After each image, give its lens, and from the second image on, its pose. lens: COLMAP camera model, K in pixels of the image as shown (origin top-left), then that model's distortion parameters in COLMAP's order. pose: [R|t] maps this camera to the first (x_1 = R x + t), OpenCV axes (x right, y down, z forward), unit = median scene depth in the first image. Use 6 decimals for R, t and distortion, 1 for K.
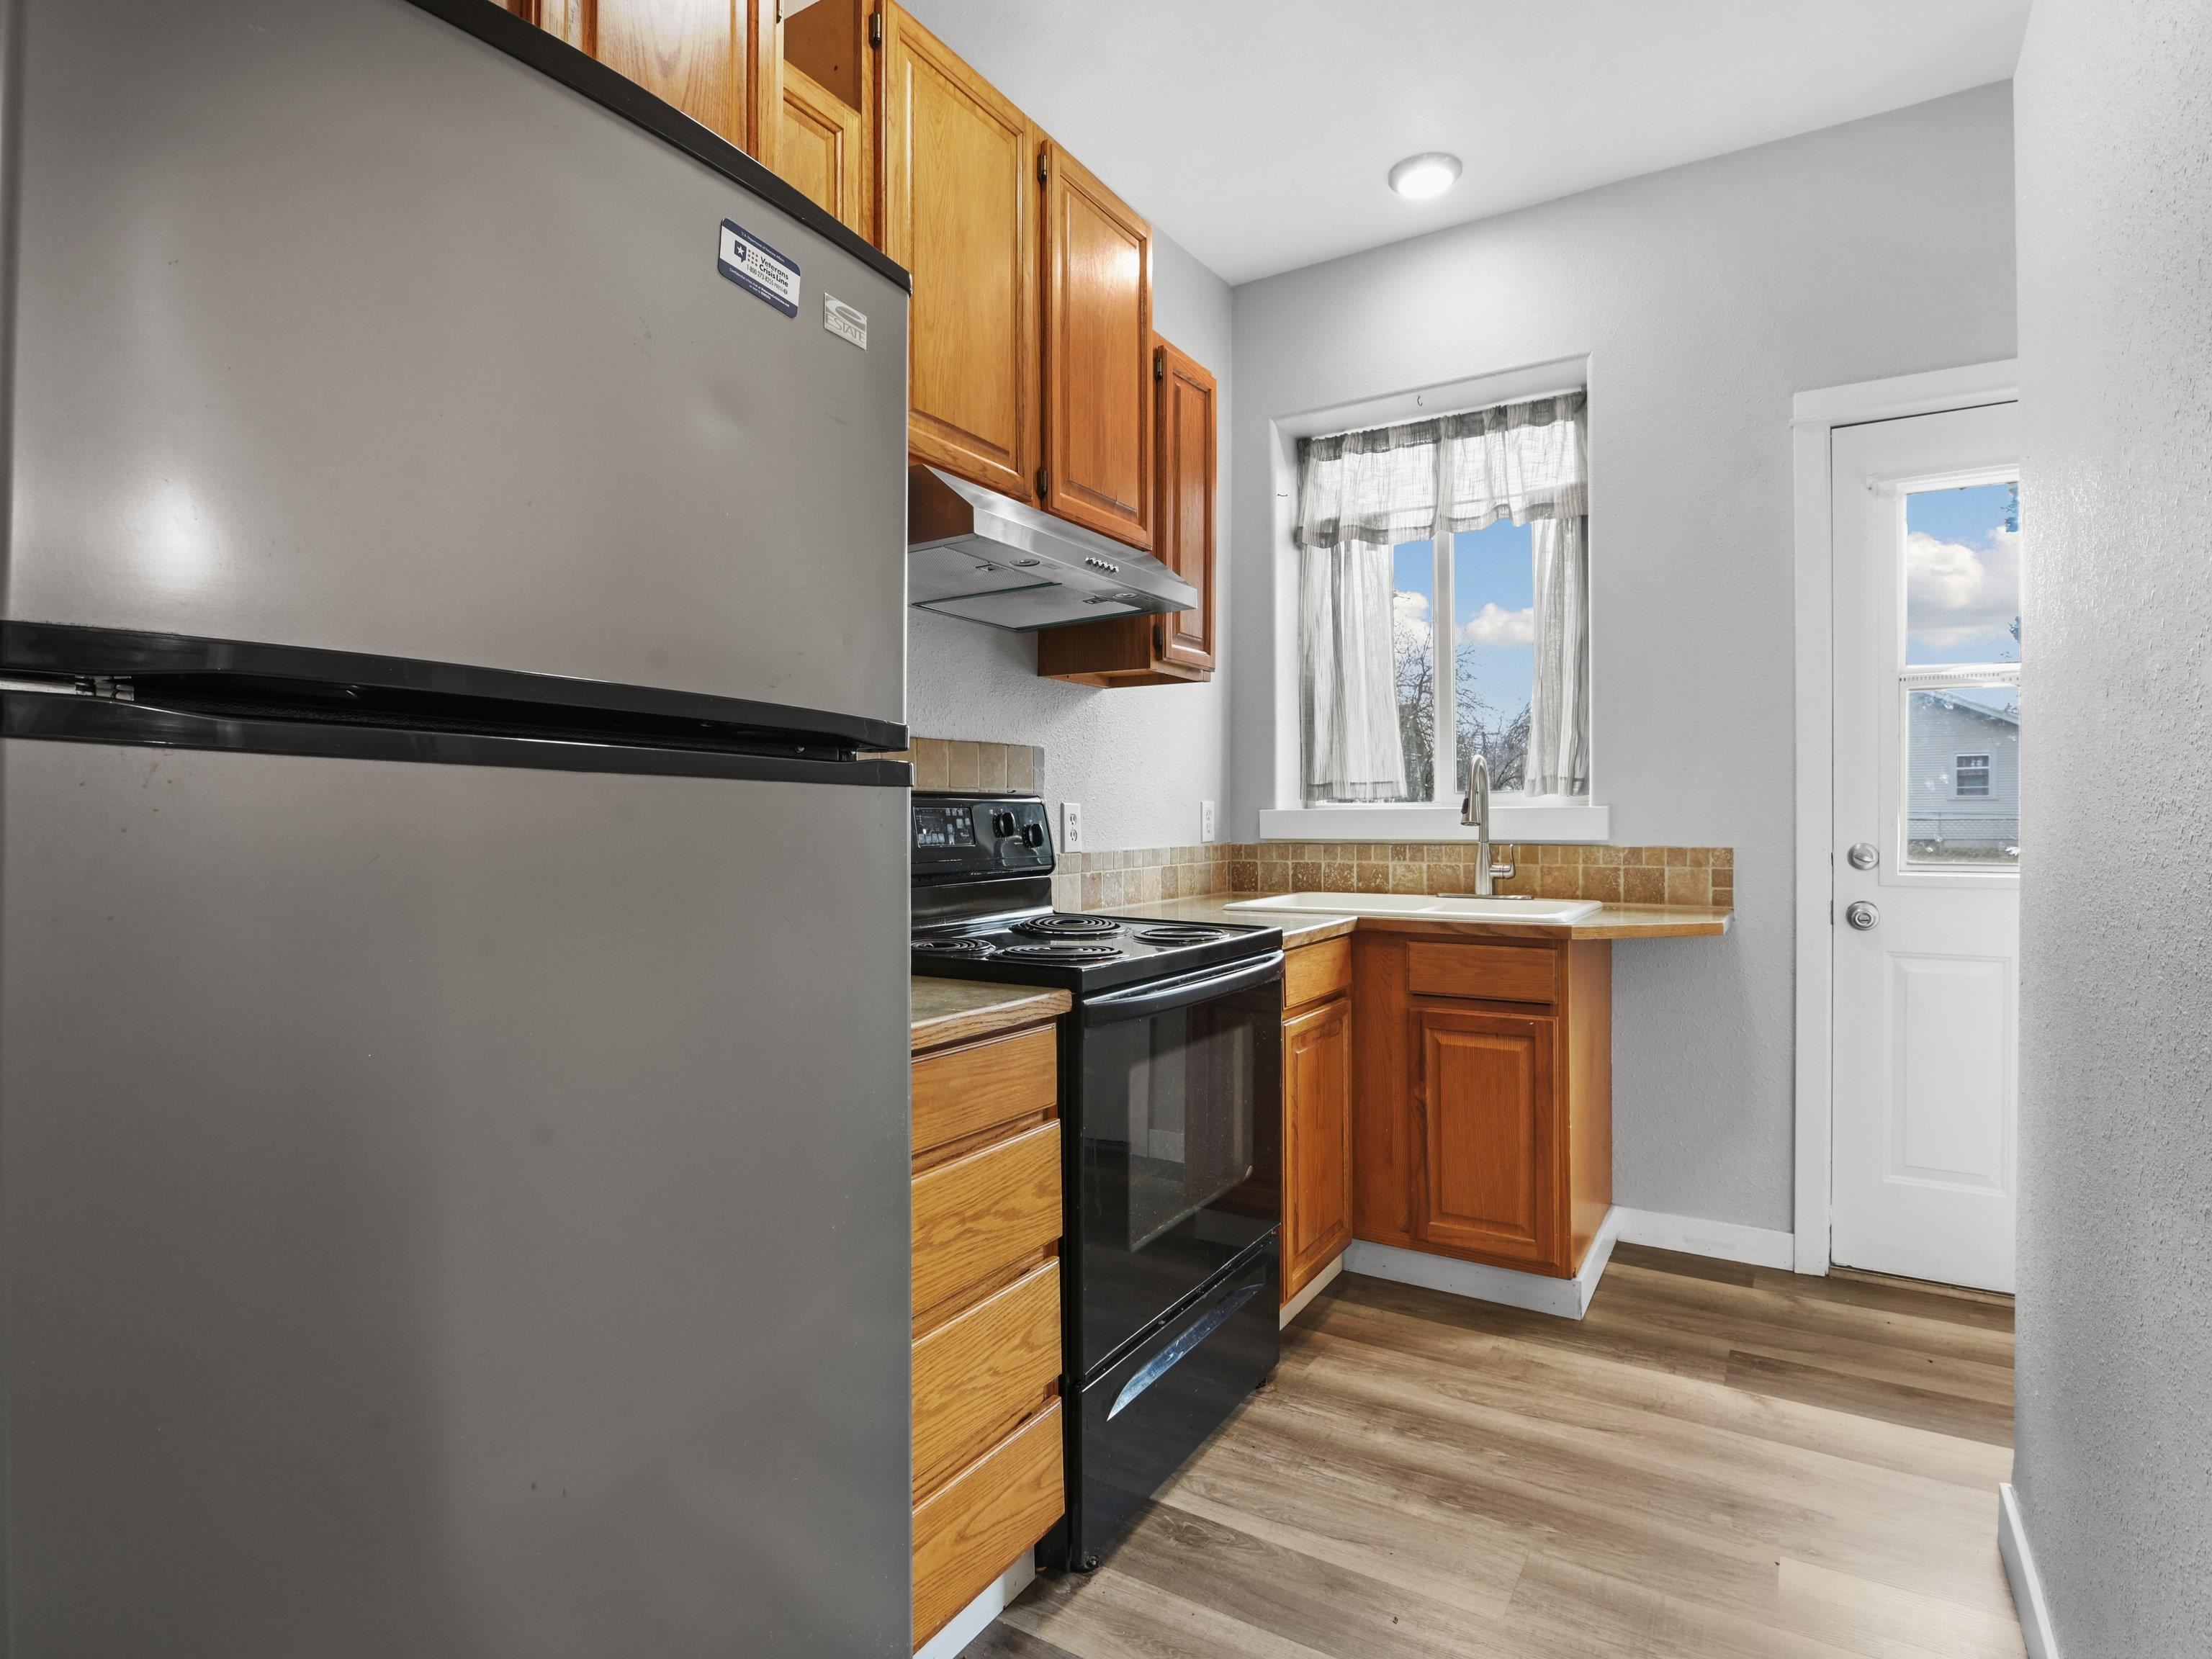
lens RADIAL K [[1150.4, 0, 1088.0], [0, 1150.4, 822.6], [0, 0, 1]] dist [-0.007949, -0.009766]
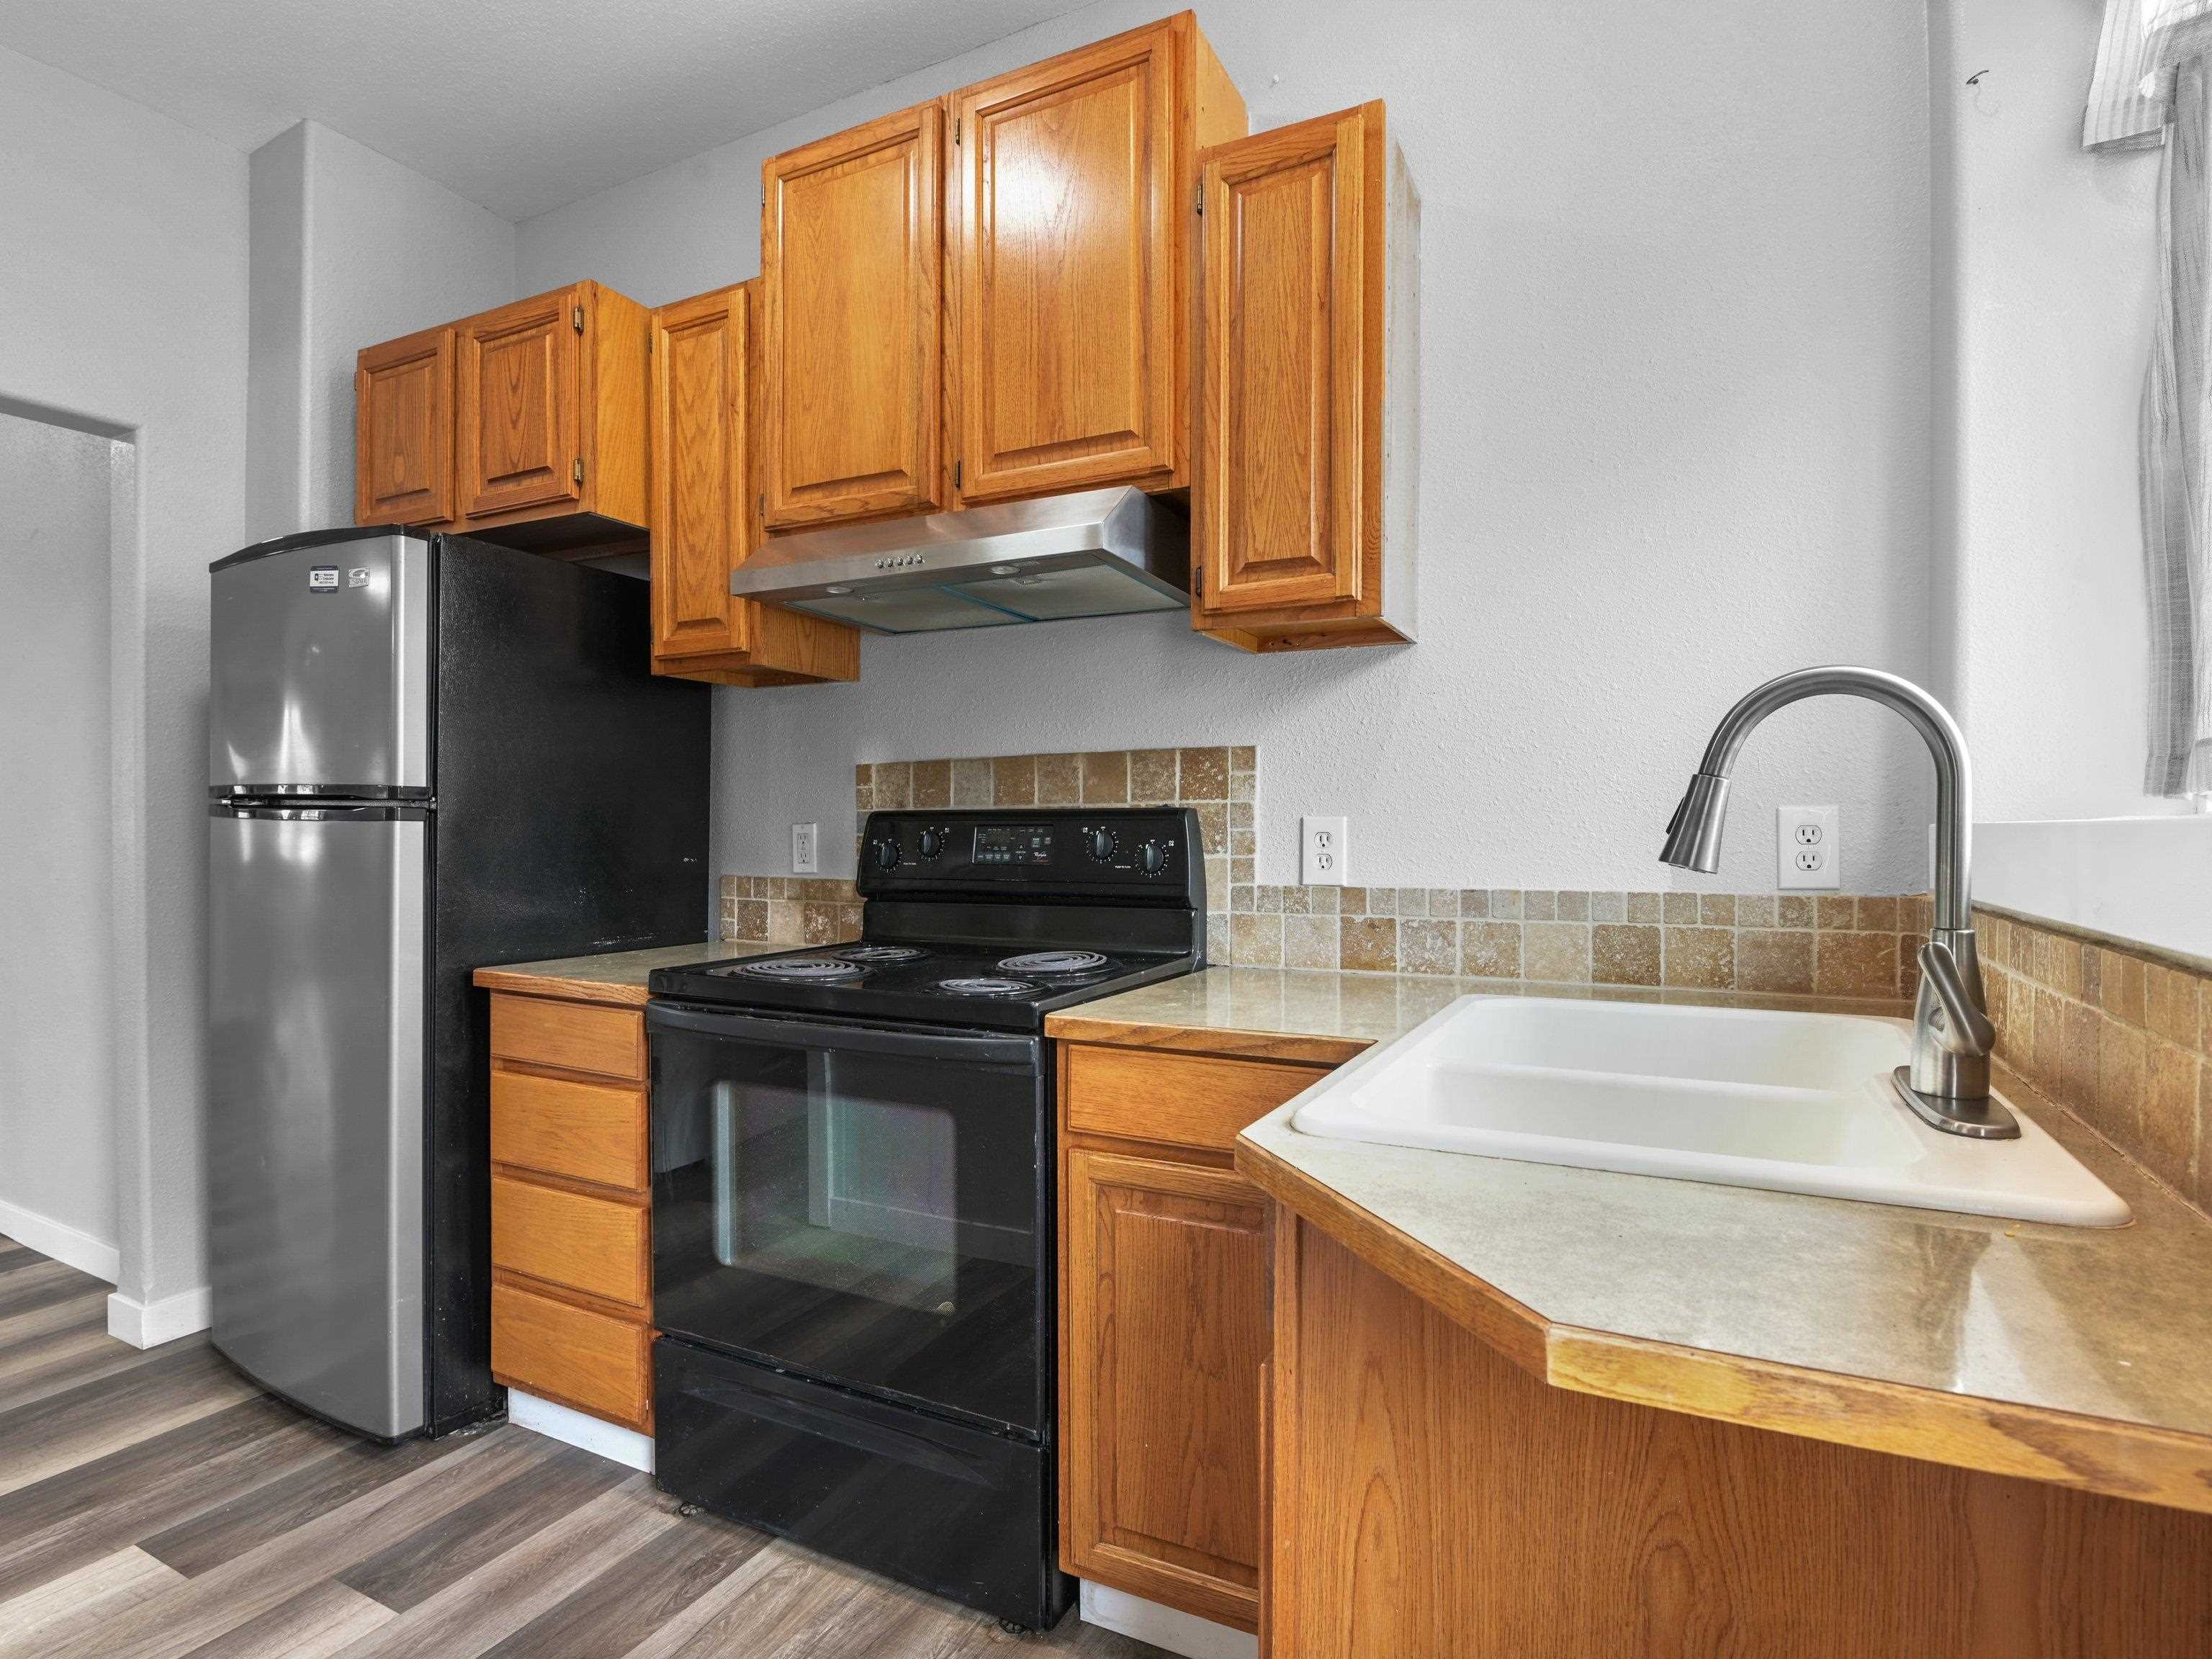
lens RADIAL K [[1150.4, 0, 1096.0], [0, 1150.4, 840.2], [0, 0, 1]] dist [-0.007949, -0.009766]
pose [[0.083400, 0.015003, -0.996403, 0.838694], [-0.004519, 0.999882, 0.014677, -0.015030], [0.996506, 0.003279, 0.083458, 0.965281]]
